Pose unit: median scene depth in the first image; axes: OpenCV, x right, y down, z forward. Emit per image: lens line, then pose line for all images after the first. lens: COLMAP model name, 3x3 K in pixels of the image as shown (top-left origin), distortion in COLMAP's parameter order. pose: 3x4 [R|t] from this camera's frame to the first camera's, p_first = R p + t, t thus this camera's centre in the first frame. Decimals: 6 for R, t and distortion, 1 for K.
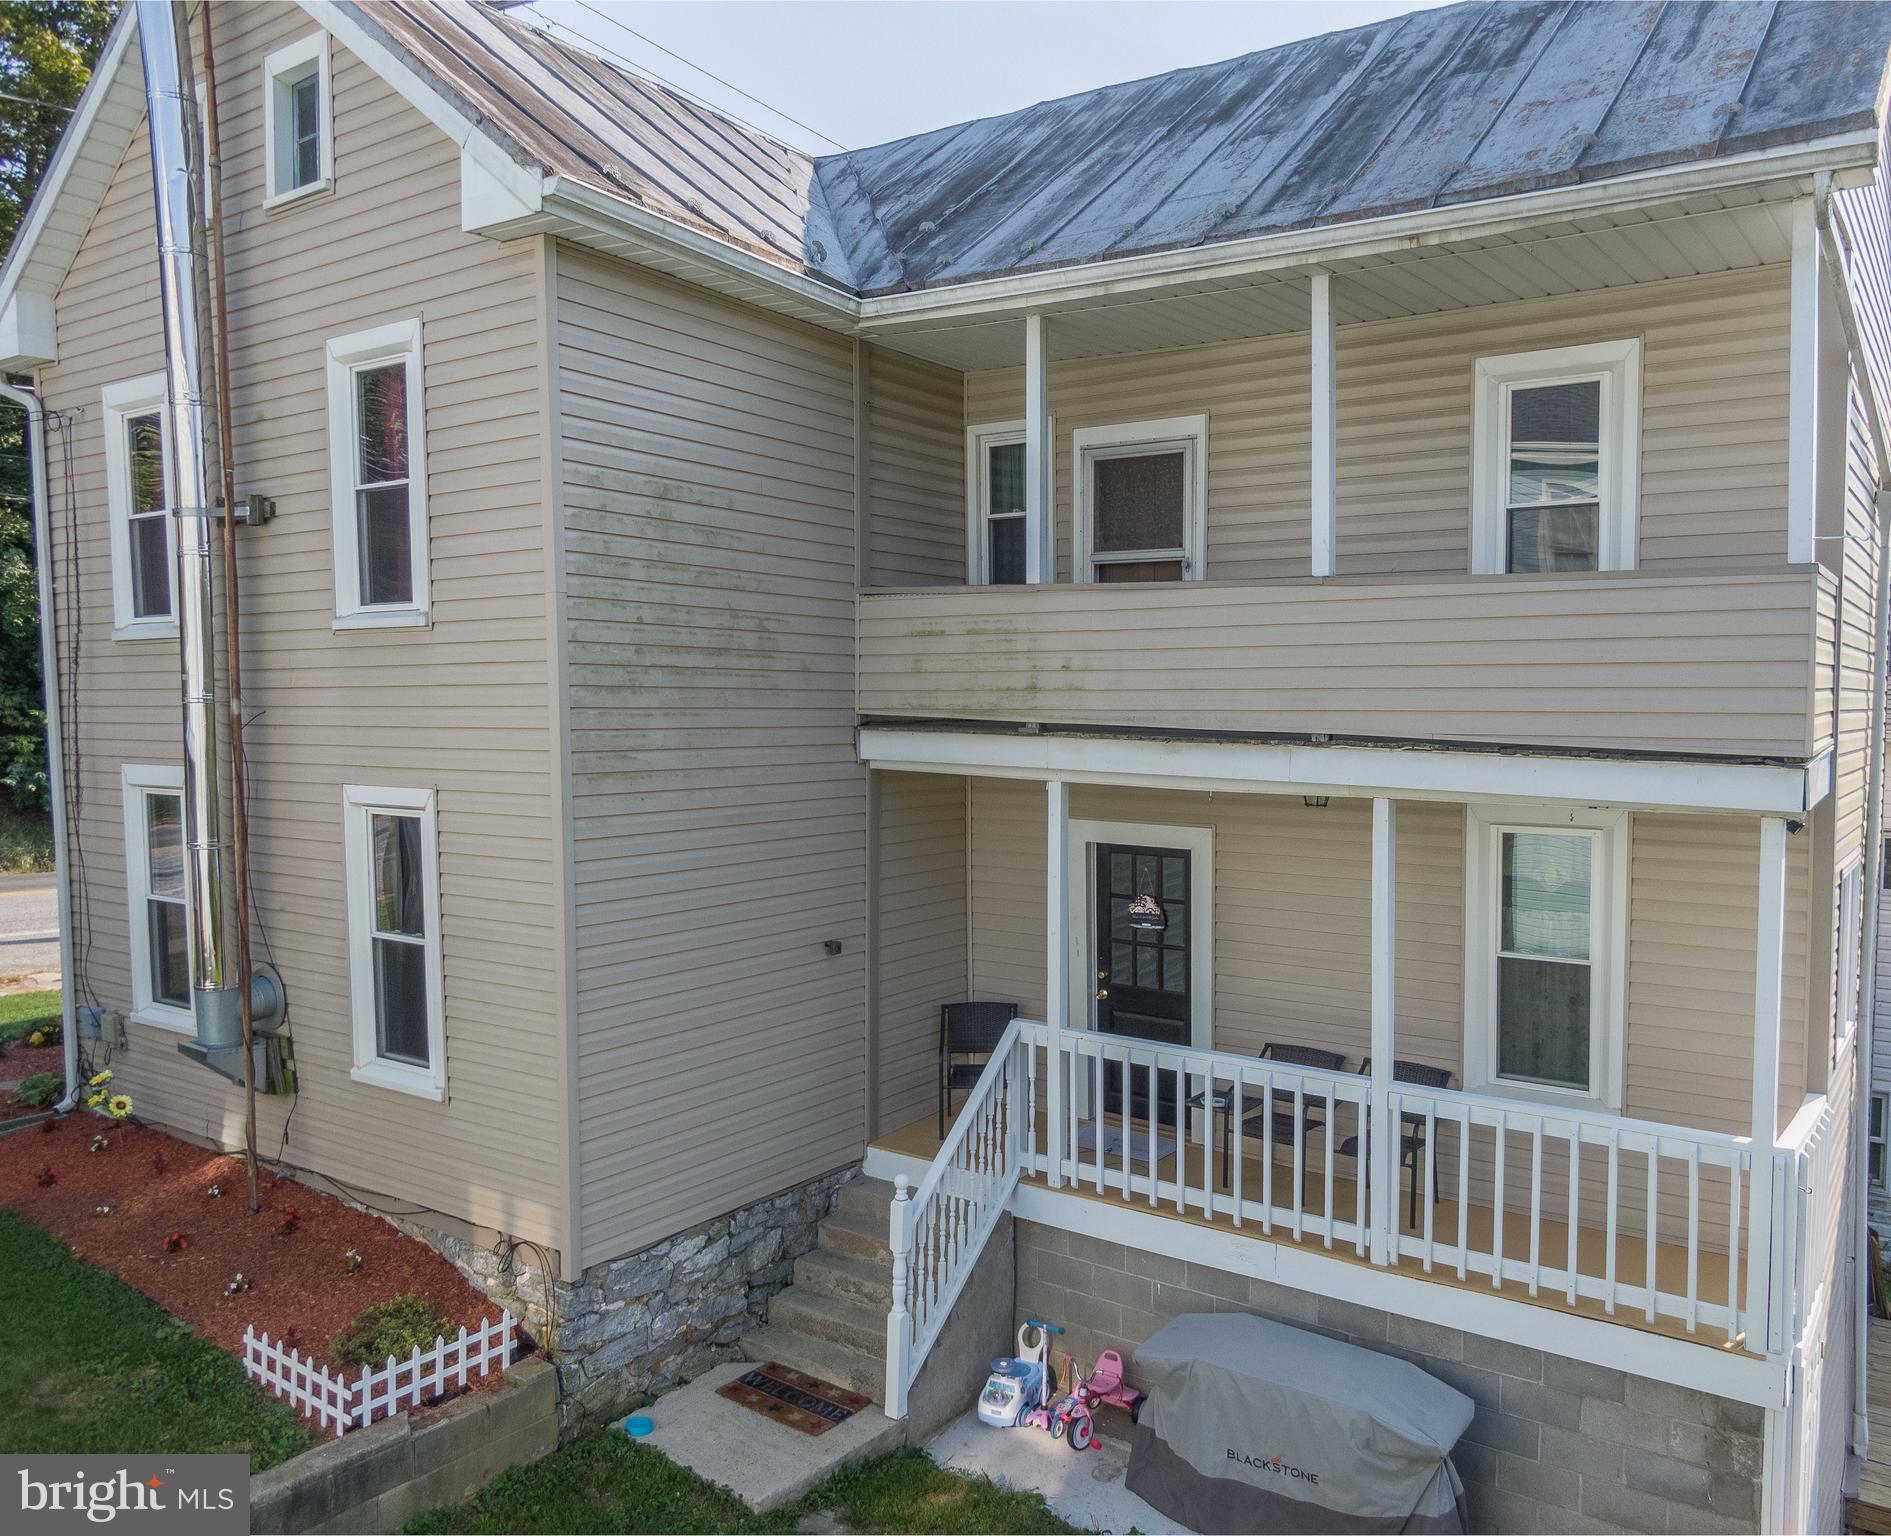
lens RADIAL K [[1630.0, 0, 945.6], [0, 1630.0, 776.2], [0, 0, 1]] dist [-0.004656, -0.009308]
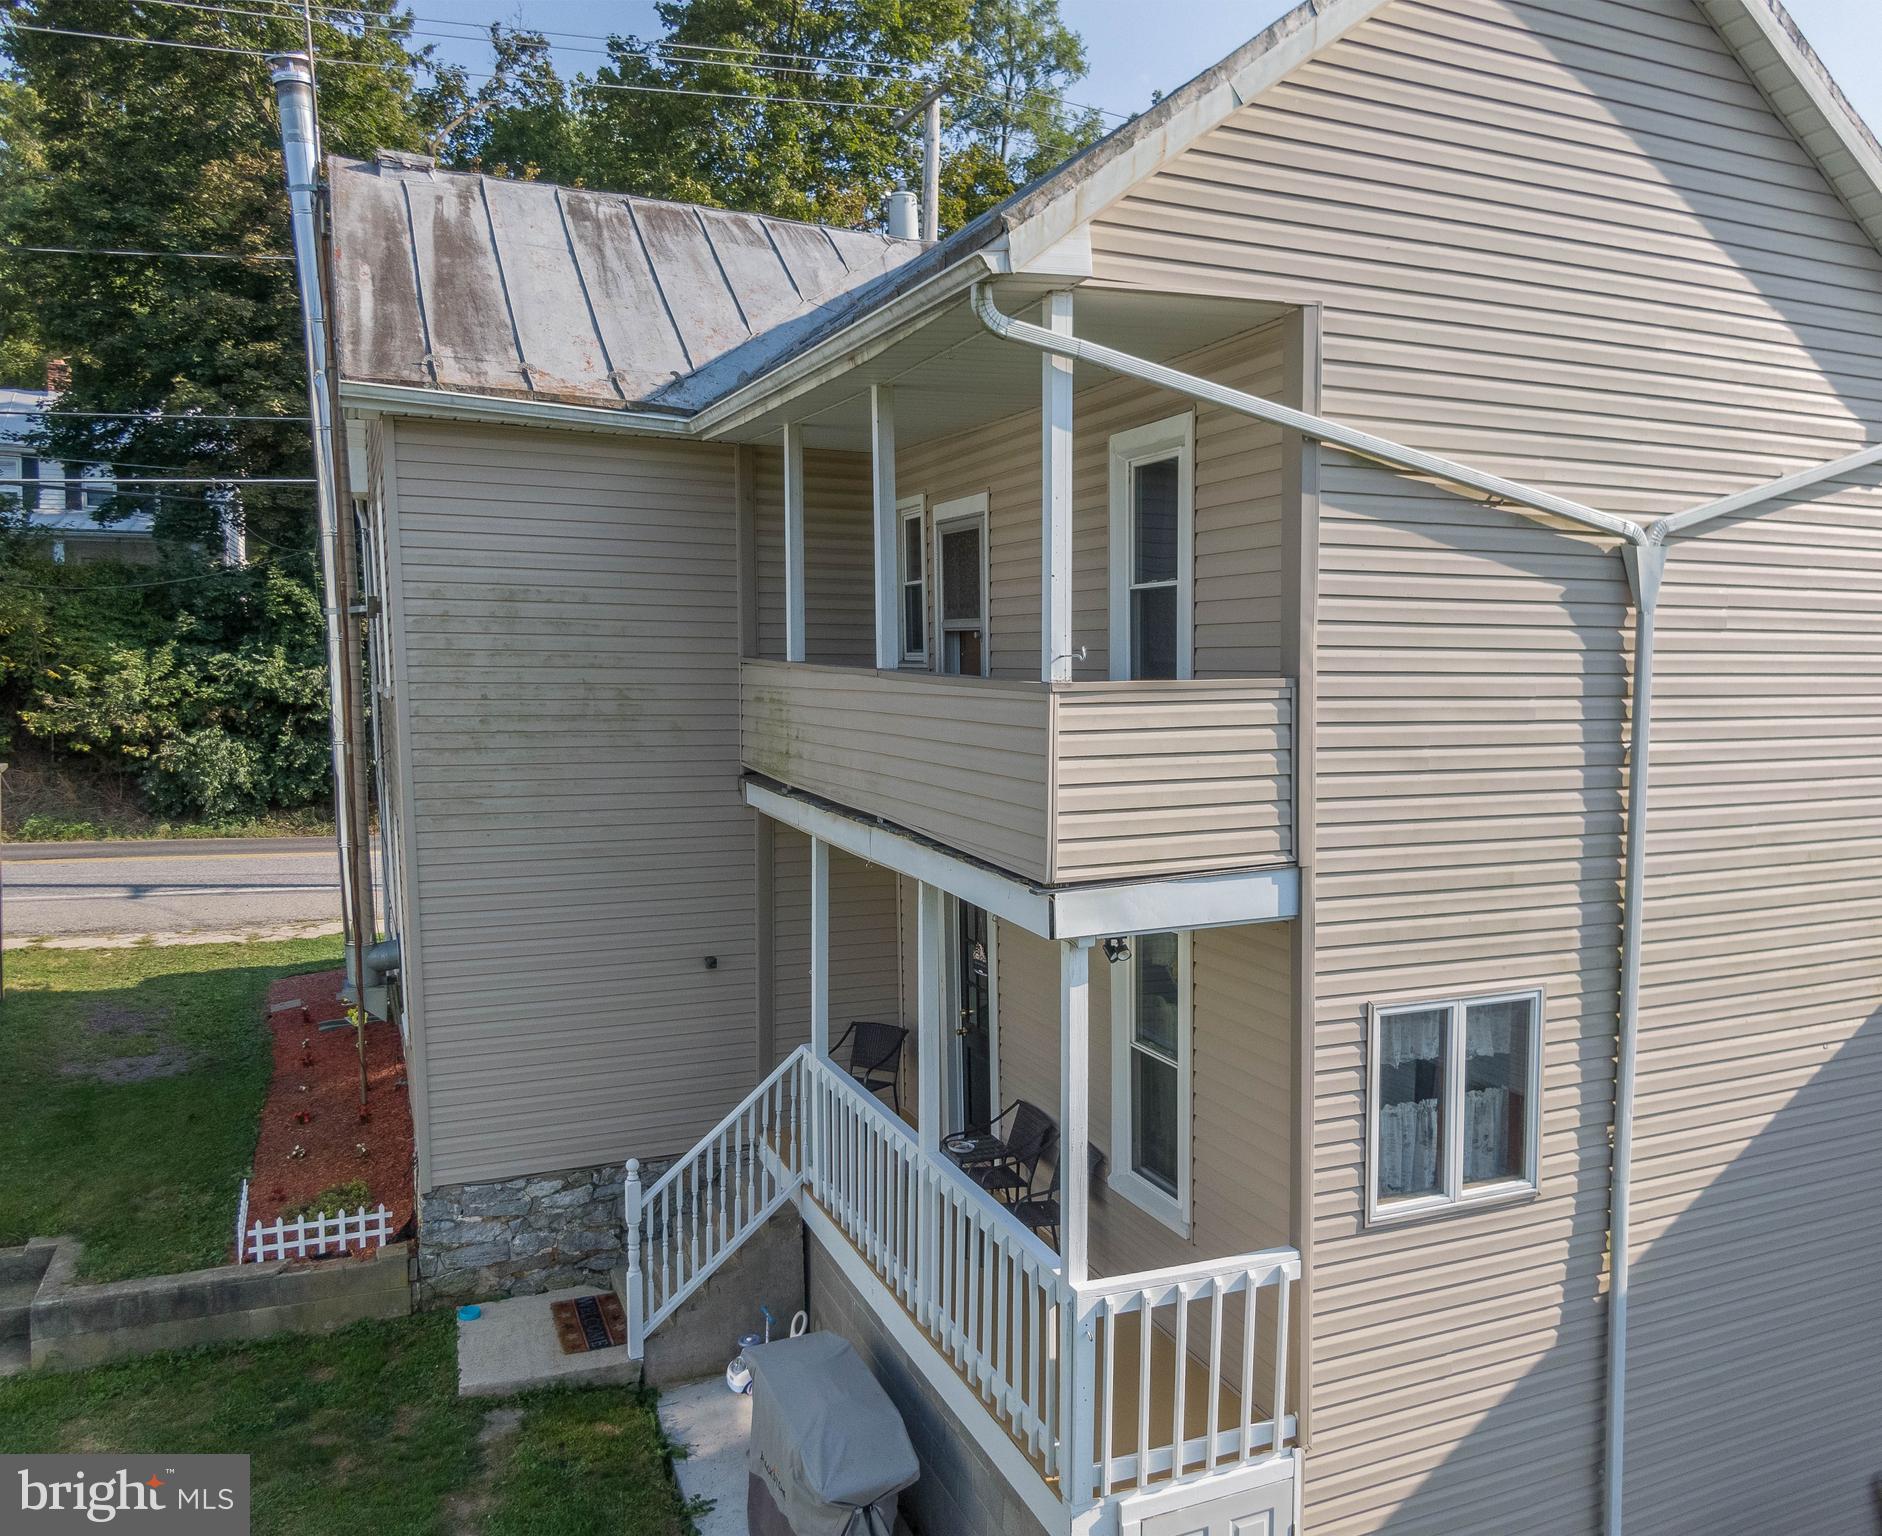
lens RADIAL K [[1603.9, 0, 940.5], [0, 1603.9, 759.3], [0, 0, 1]] dist [-0.014795, -0.004002]
pose [[0.824595, 0.037287, -0.564494, 0.814605], [-0.024966, 0.999252, 0.029536, -0.091361], [0.565173, -0.010262, 0.824909, 0.154286]]
